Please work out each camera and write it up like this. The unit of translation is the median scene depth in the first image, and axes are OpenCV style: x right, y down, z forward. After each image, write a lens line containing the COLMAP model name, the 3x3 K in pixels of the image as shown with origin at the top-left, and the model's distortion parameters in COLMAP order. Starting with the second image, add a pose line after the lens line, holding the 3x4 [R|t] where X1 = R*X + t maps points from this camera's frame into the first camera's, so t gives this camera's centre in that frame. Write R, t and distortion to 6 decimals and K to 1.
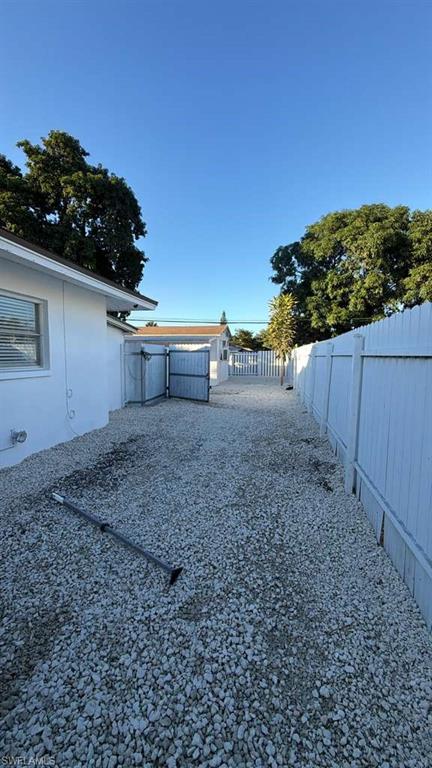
lens RADIAL K [[318.5, 0, 216.1], [0, 318.5, 385.0], [0, 0, 1]] dist [0.001310, 0.000078]
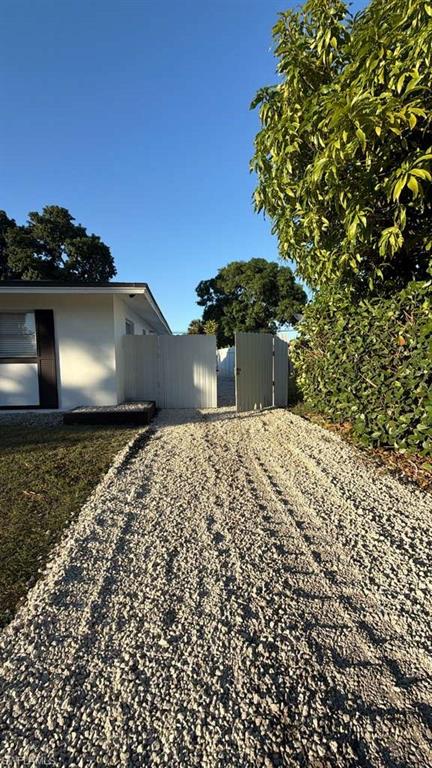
lens RADIAL K [[318.5, 0, 216.3], [0, 318.5, 383.4], [0, 0, 1]] dist [0.001310, 0.000078]
pose [[0.963550, -0.043605, 0.263952, -0.177502], [0.045504, 0.998964, -0.001082, 0.057738], [-0.263631, 0.013054, 0.964535, -0.537724]]
